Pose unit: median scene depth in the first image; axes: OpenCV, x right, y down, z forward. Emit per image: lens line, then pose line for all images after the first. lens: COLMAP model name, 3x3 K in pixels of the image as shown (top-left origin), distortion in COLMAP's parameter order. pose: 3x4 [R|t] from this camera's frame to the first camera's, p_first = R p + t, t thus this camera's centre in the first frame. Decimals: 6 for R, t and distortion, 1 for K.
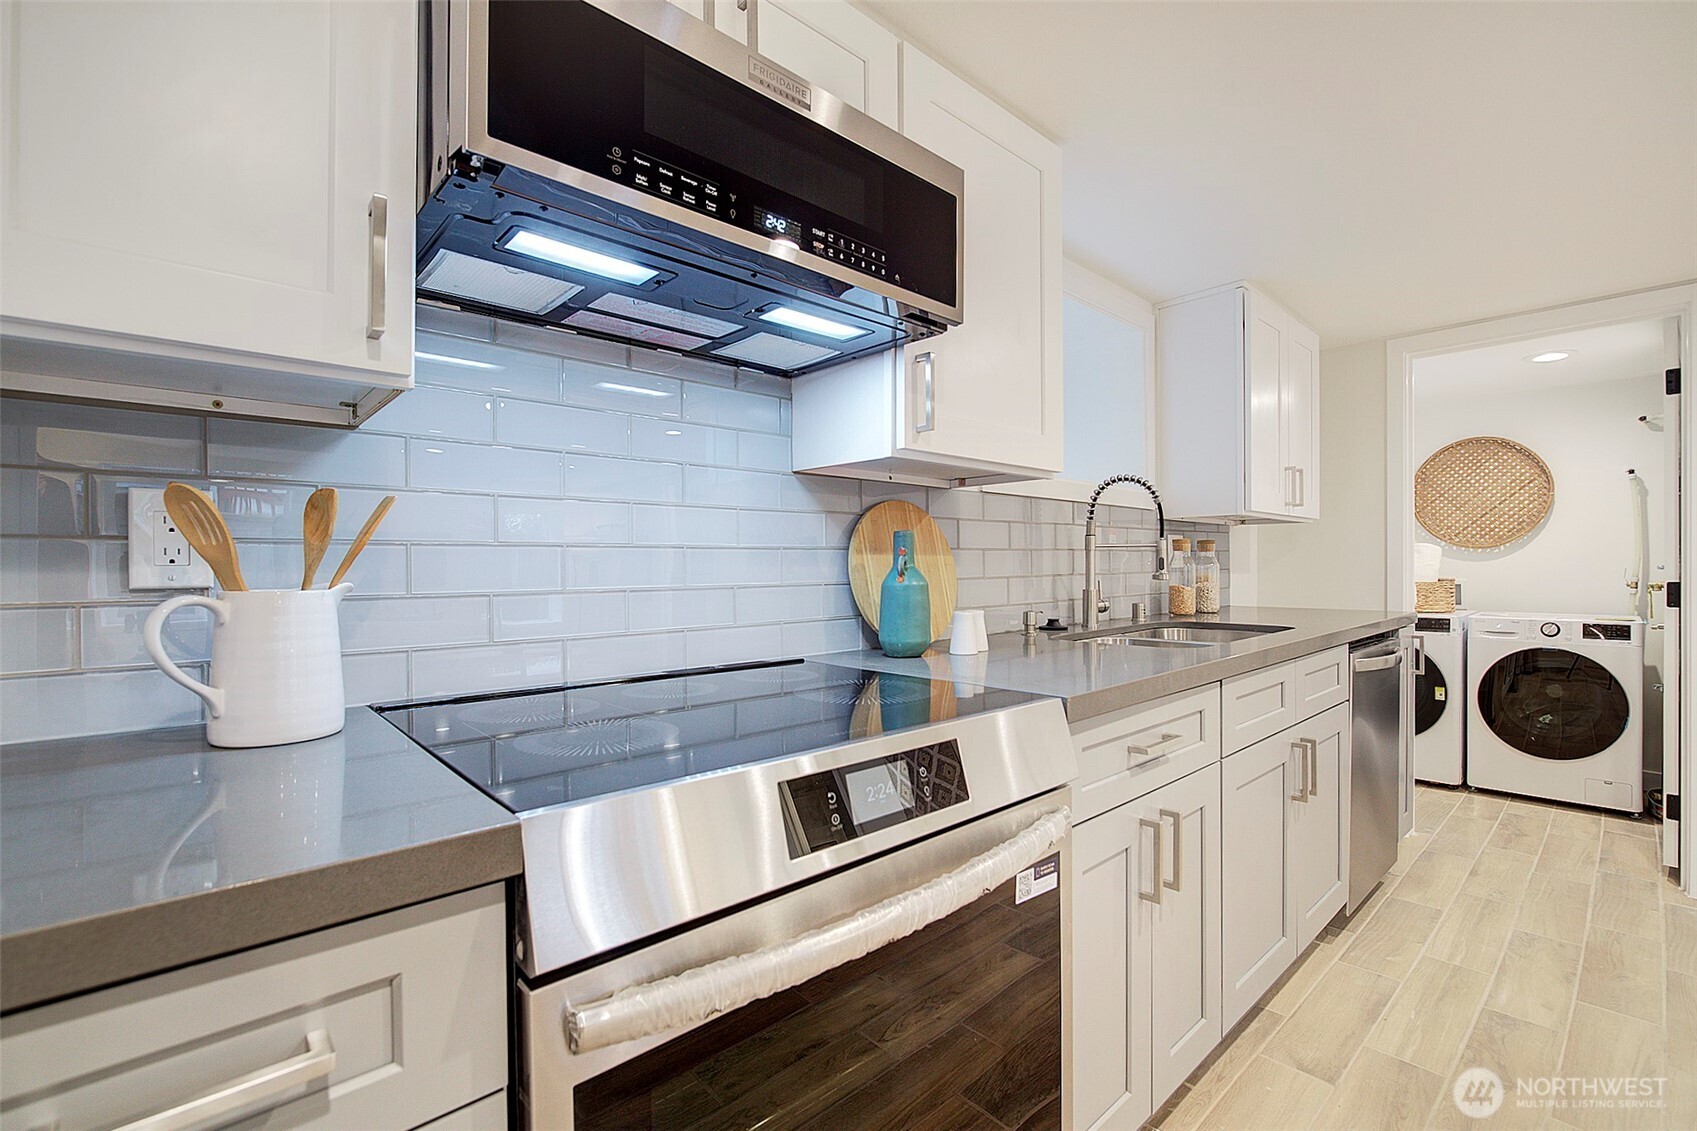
lens RADIAL K [[731.7, 0, 849.5], [0, 731.7, 562.0], [0, 0, 1]] dist [-0.013937, 0.001743]
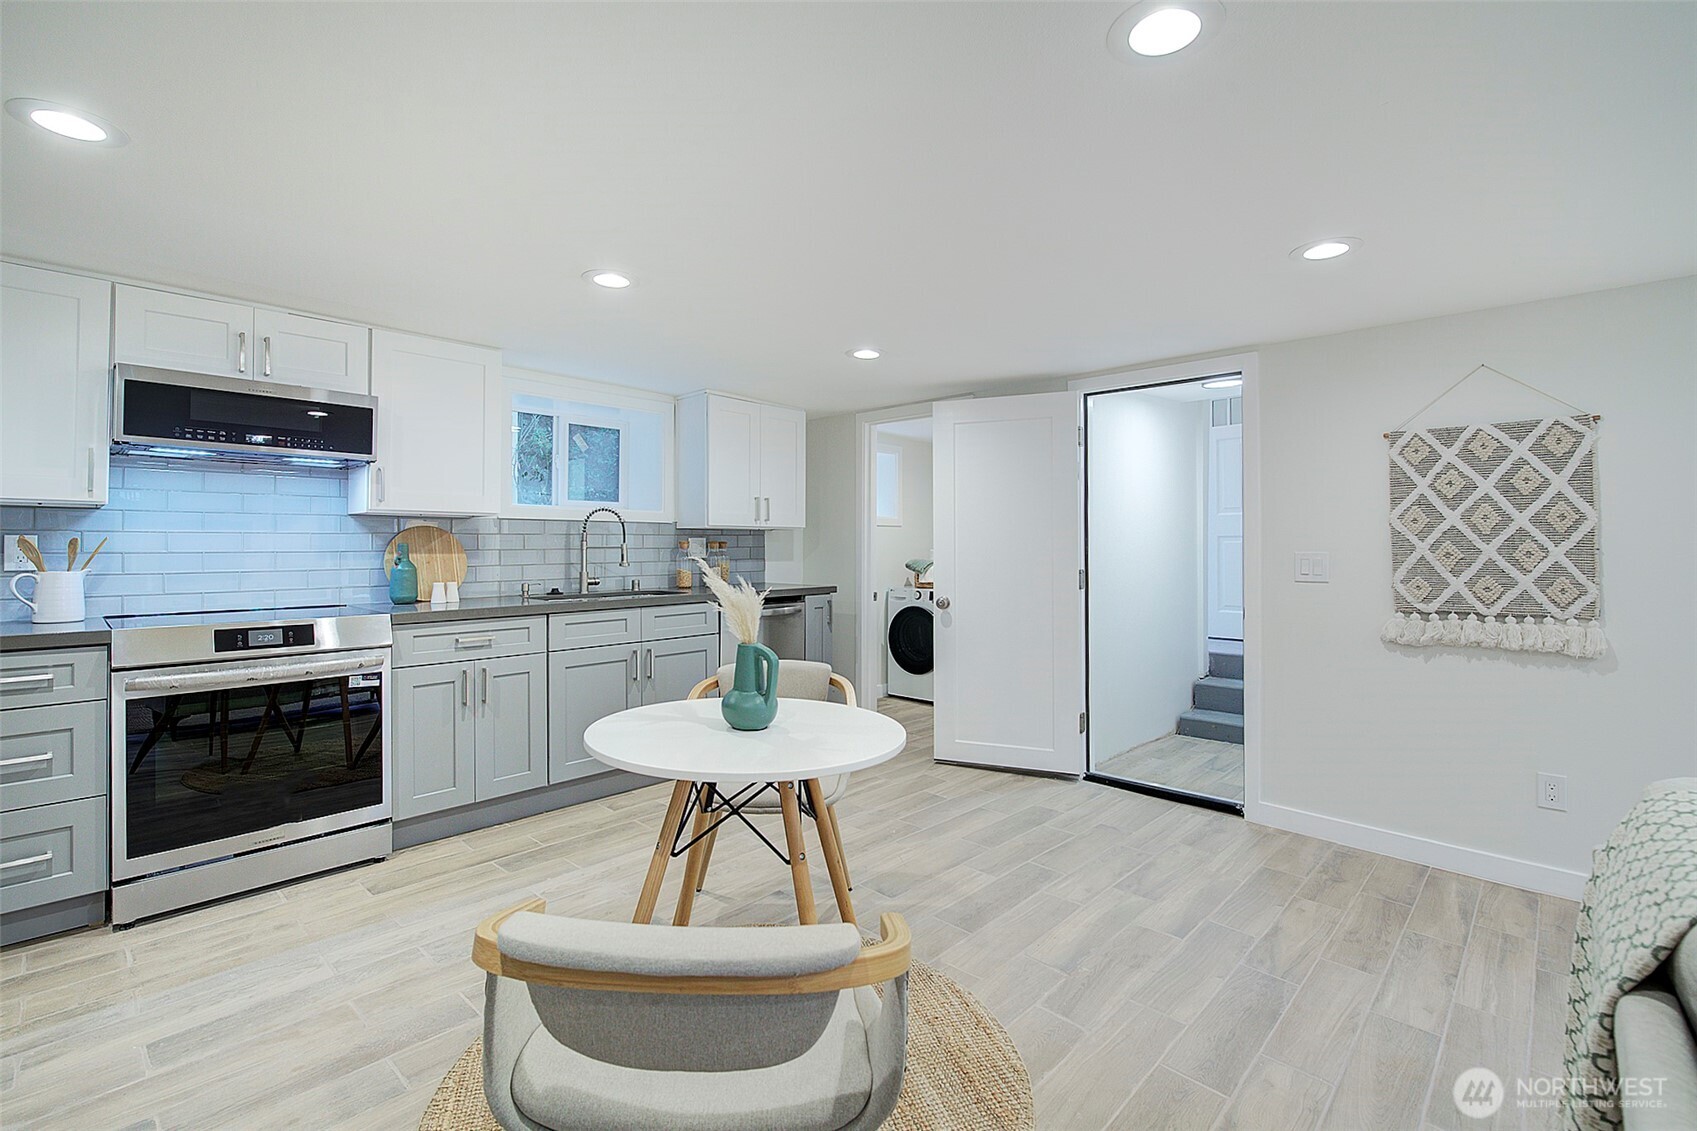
lens RADIAL K [[731.7, 0, 829.7], [0, 731.7, 534.3], [0, 0, 1]] dist [-0.013937, 0.001743]
pose [[0.996900, 0.004519, 0.078549, 1.958670], [-0.003383, 0.999888, -0.014586, -0.074869], [-0.078606, 0.014275, 0.996804, -2.020092]]
